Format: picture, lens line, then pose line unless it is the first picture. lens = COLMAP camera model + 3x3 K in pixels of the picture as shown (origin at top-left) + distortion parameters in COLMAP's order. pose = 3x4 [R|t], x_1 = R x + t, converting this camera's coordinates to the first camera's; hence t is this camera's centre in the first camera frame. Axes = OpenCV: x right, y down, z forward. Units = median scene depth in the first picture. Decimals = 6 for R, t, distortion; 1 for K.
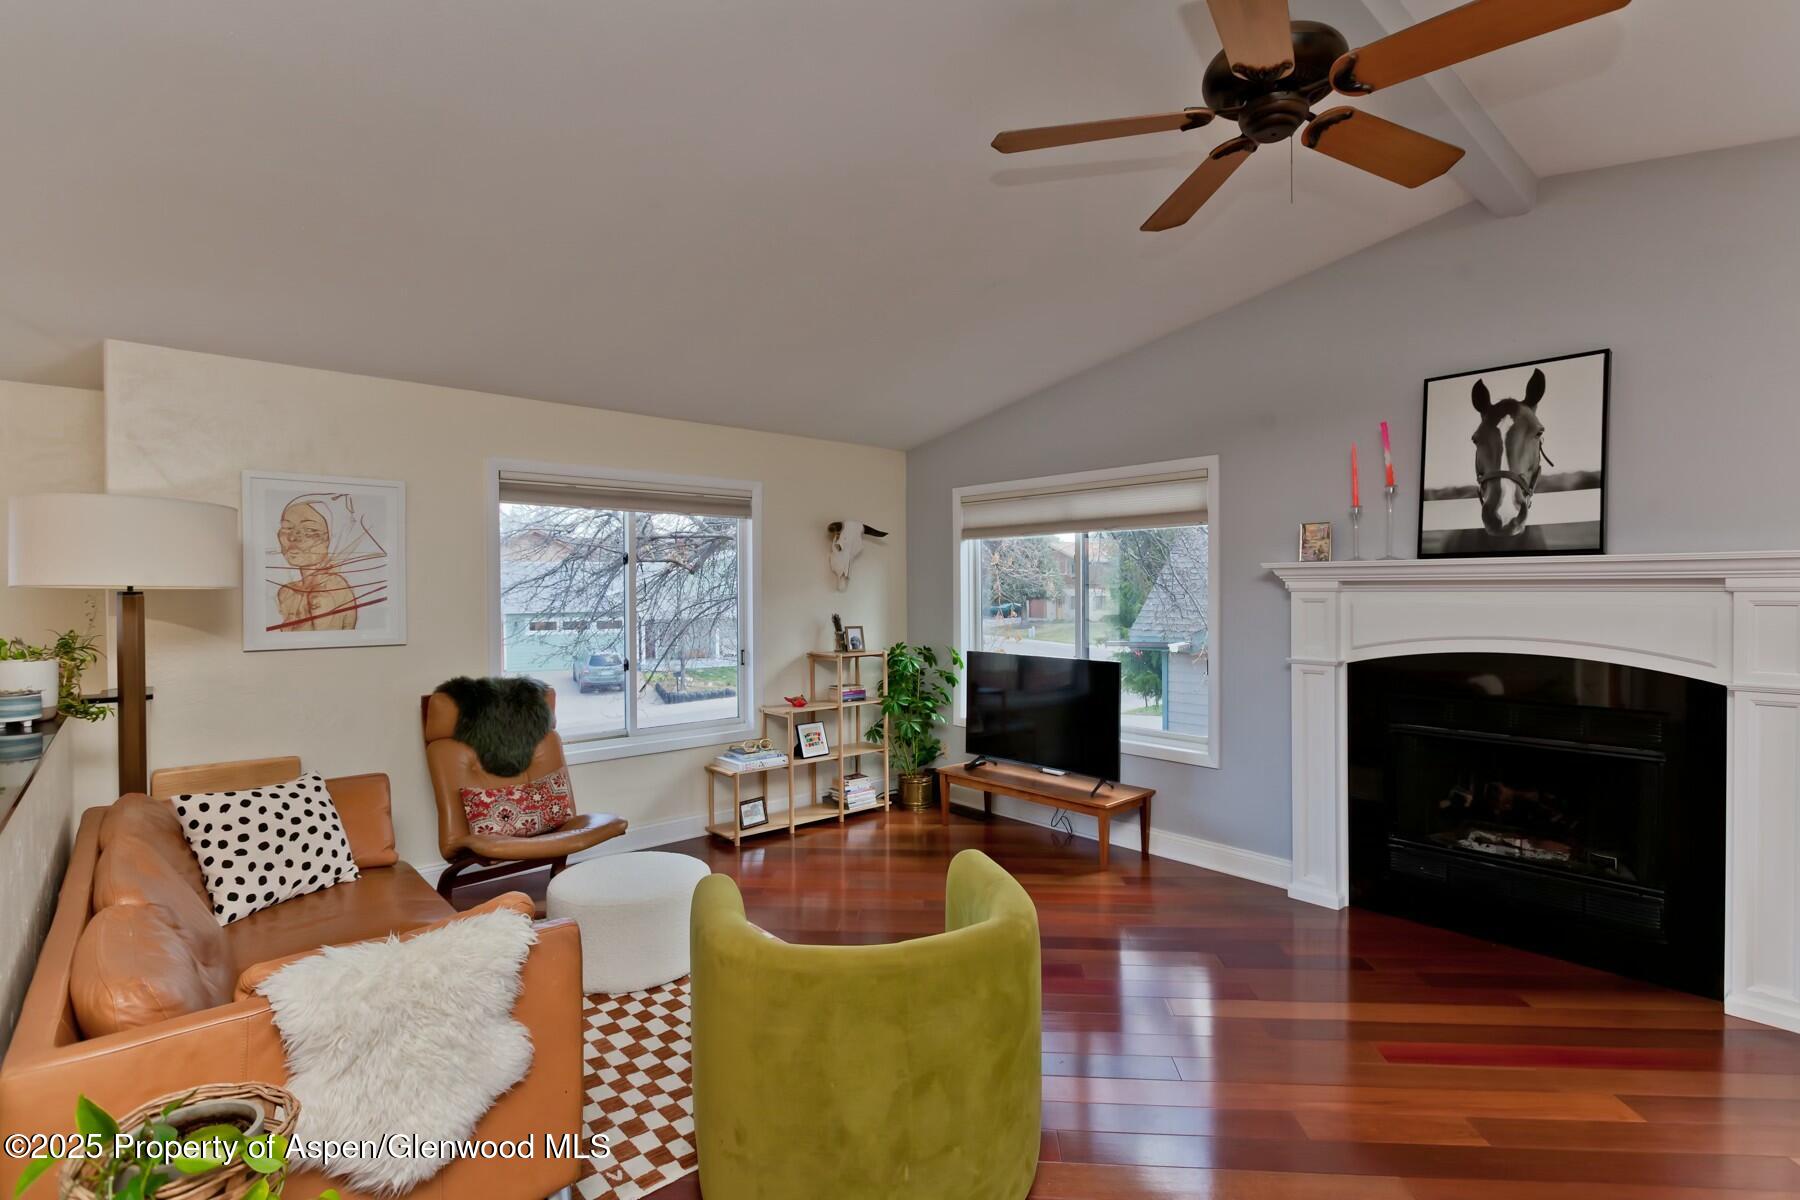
lens RADIAL K [[847.3, 0, 901.0], [0, 847.3, 596.0], [0, 0, 1]] dist [-0.005527, 0.000303]
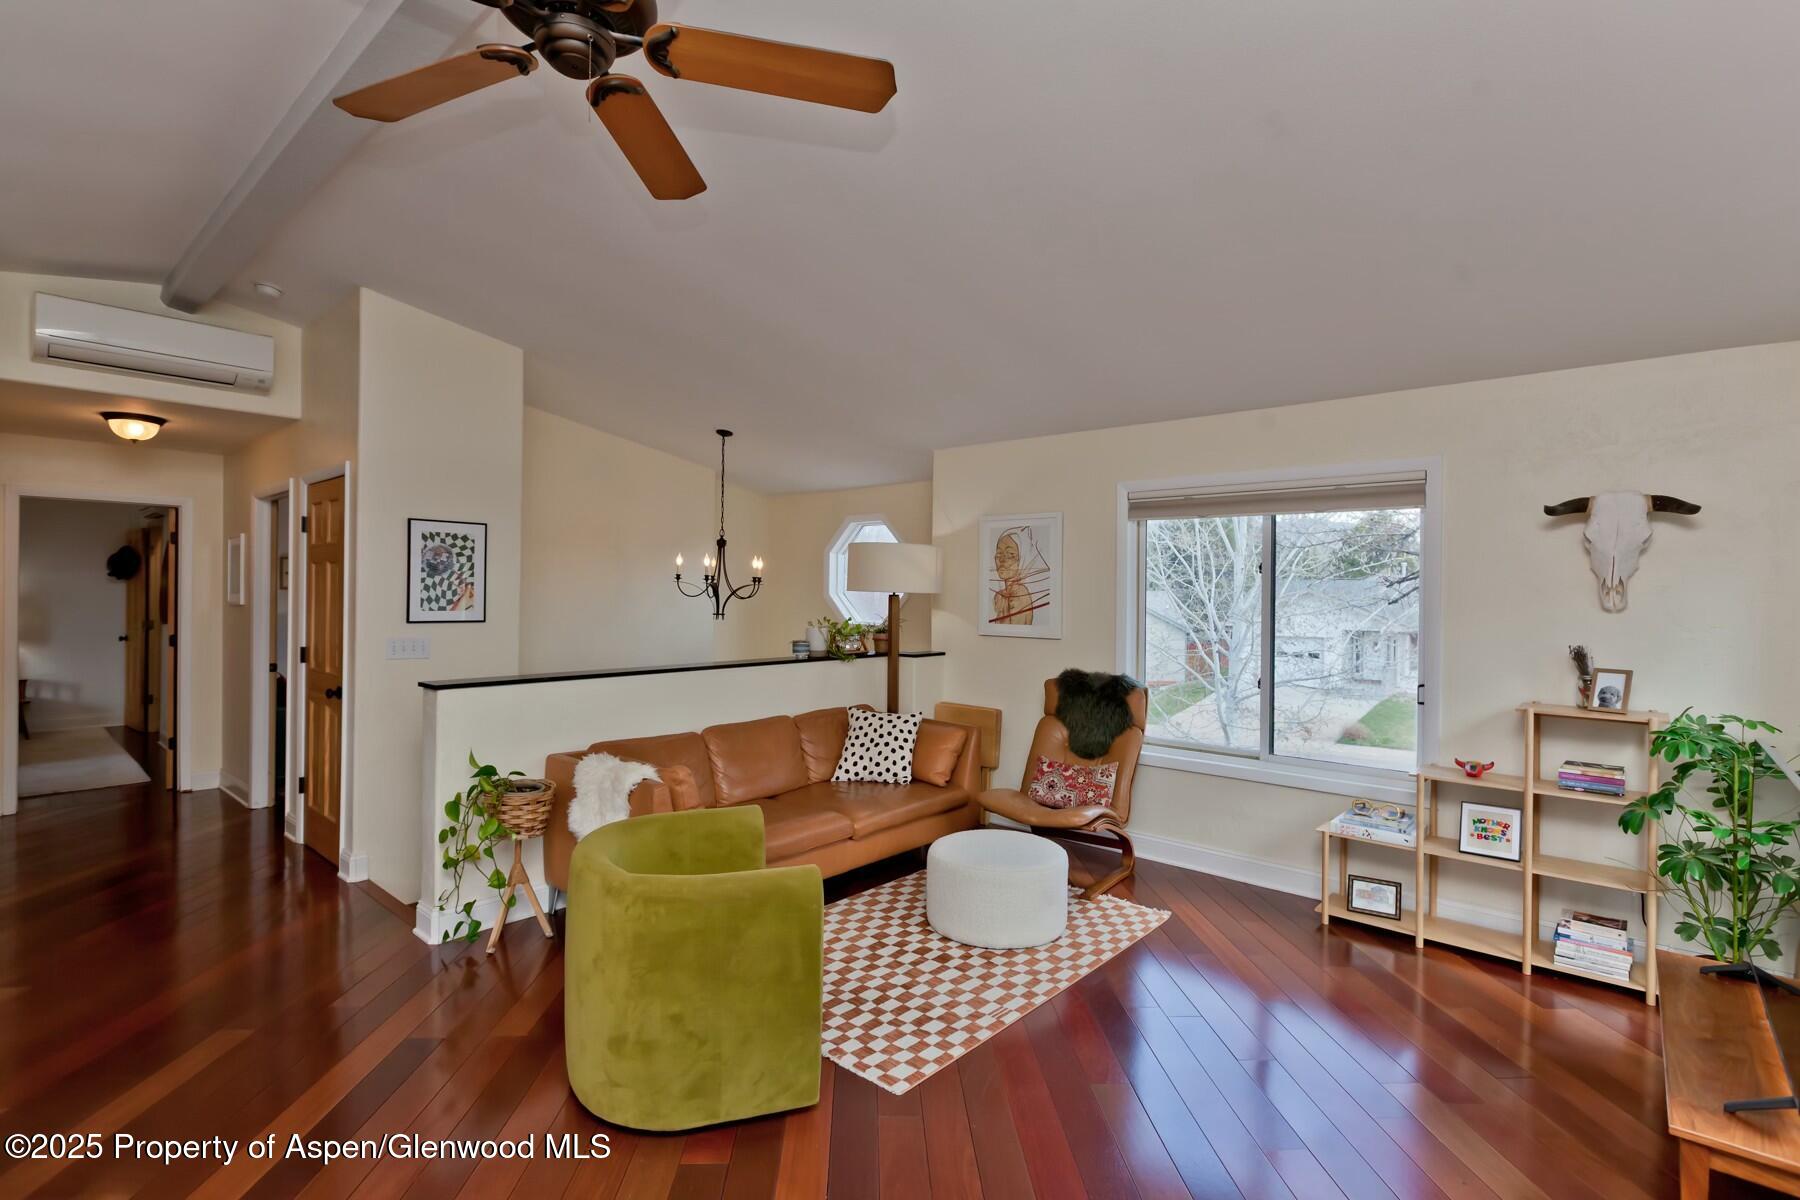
lens RADIAL K [[847.3, 0, 903.1], [0, 847.3, 595.2], [0, 0, 1]] dist [-0.005527, 0.000303]
pose [[0.124140, 0.009530, -0.992219, 0.700671], [-0.023145, 0.999710, 0.006707, -0.013248], [0.991995, 0.022132, 0.124324, 0.643383]]
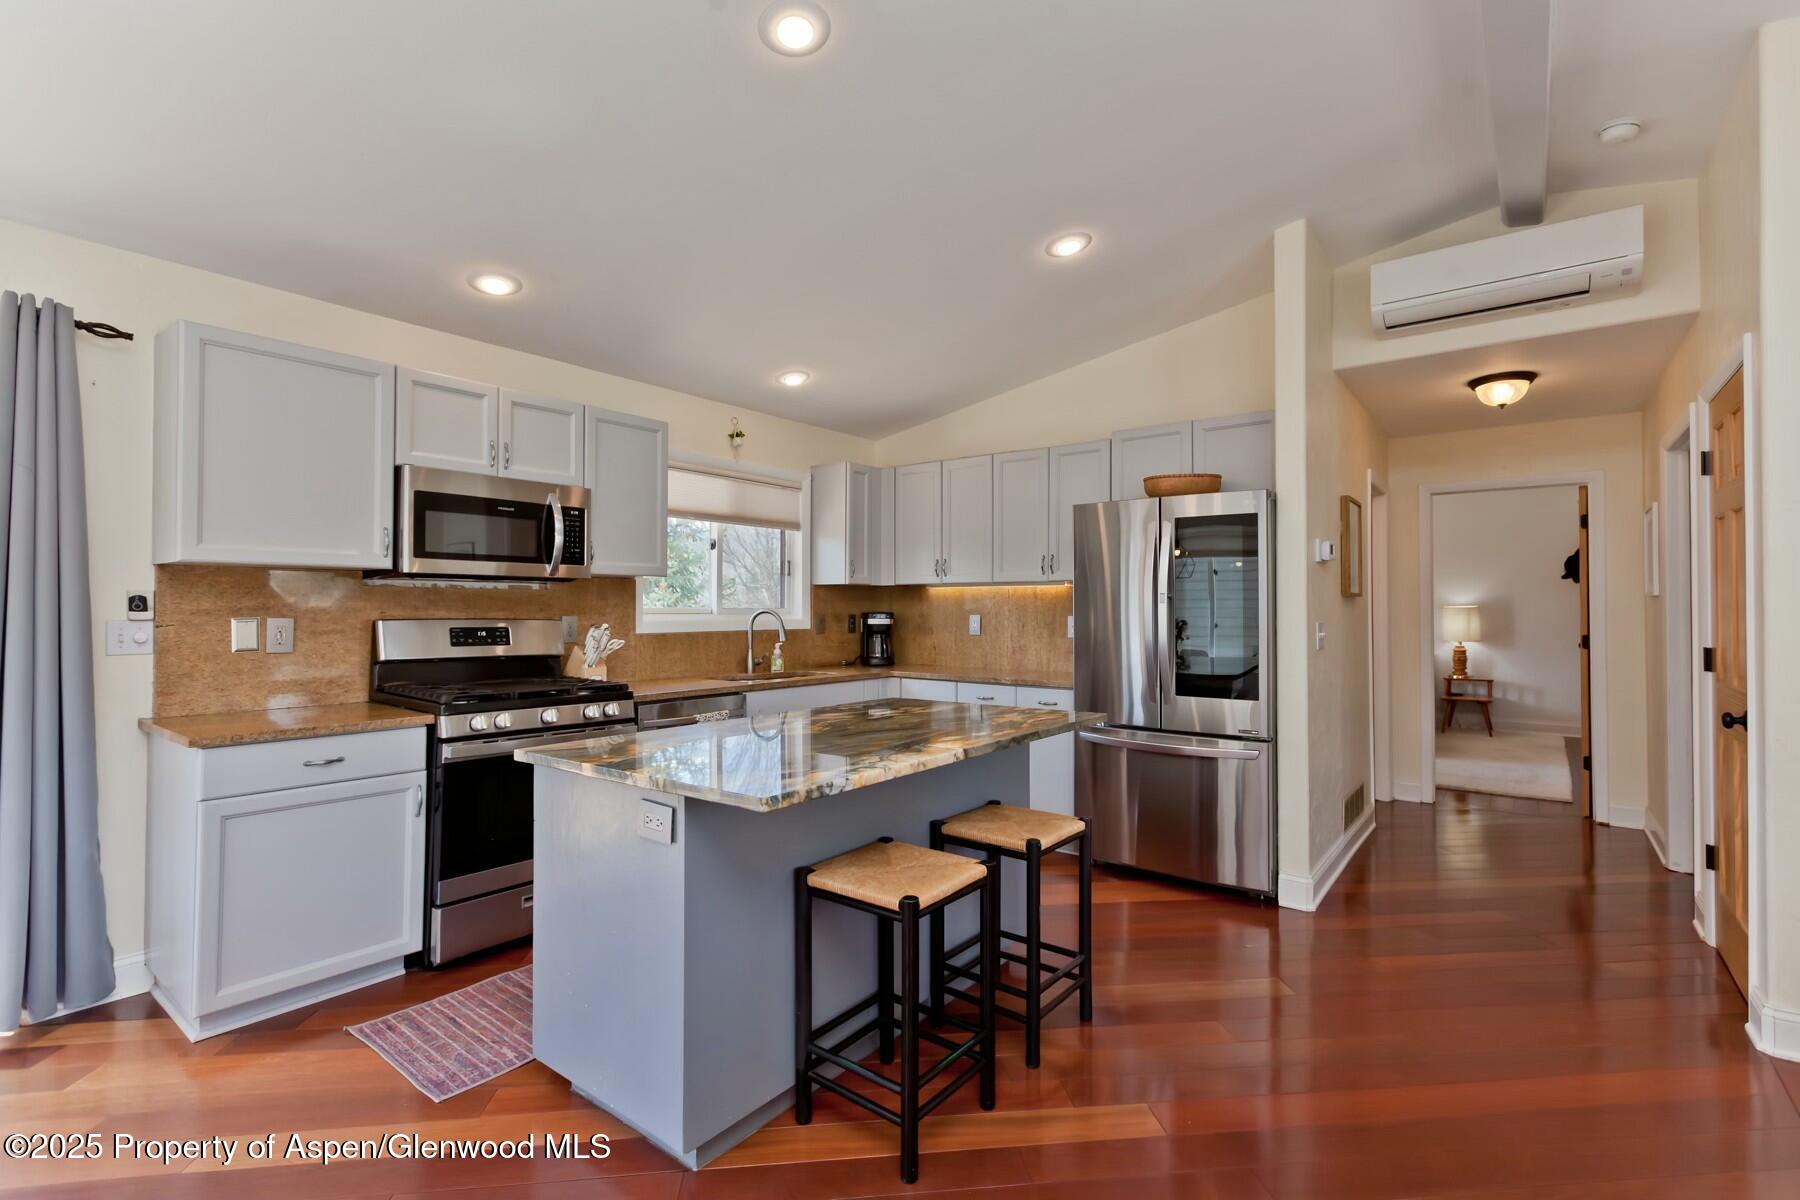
lens RADIAL K [[816.9, 0, 901.9], [0, 816.9, 594.0], [0, 0, 1]] dist [-0.000943, 0.001223]
pose [[-0.982061, 0.002499, -0.188549, 0.265496], [0.003441, 0.999983, -0.004667, 0.042629], [0.188534, -0.005232, -0.982053, 0.556018]]
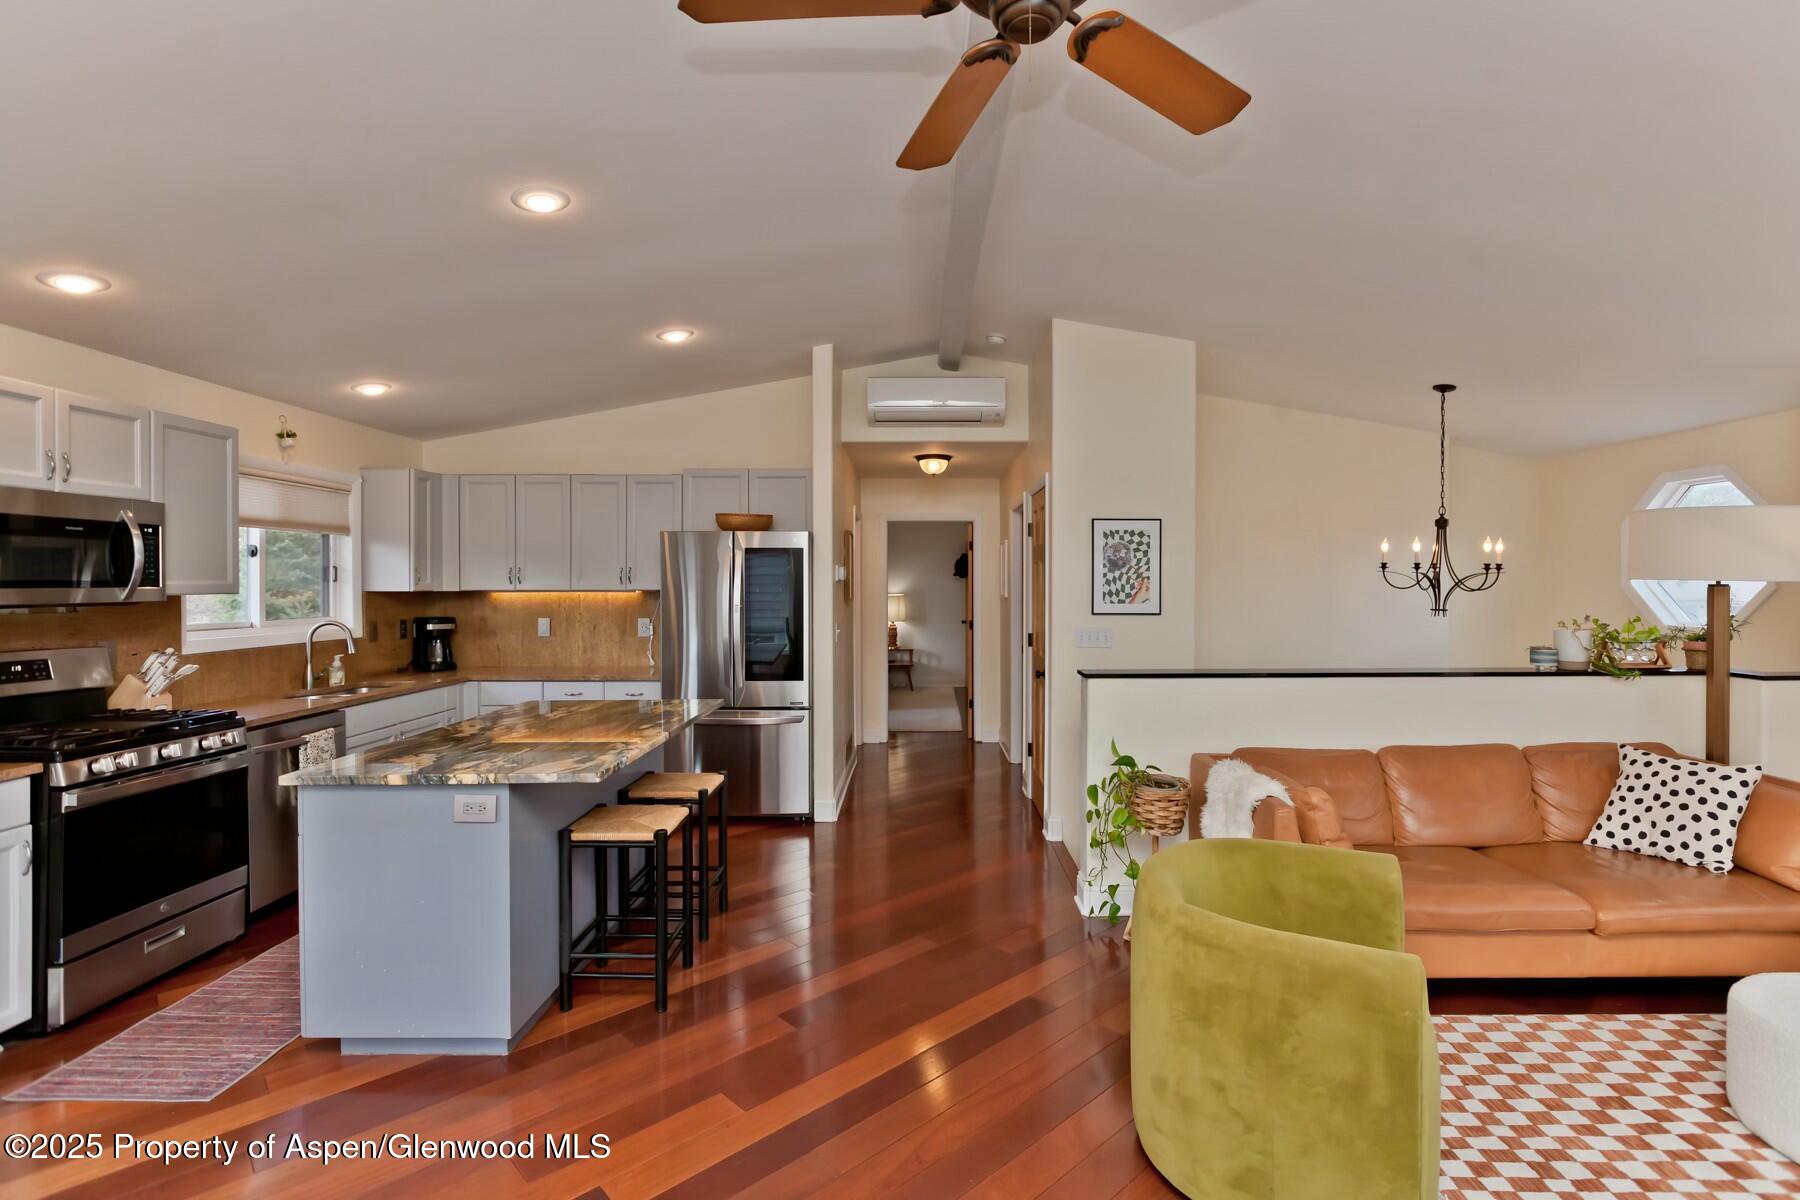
lens RADIAL K [[847.3, 0, 920.4], [0, 847.3, 587.4], [0, 0, 1]] dist [-0.005527, 0.000303]
pose [[-0.663512, 0.012076, -0.748068, 0.585997], [-0.002950, 0.999820, 0.018756, -0.015710], [0.748160, 0.014652, -0.663357, 0.765174]]
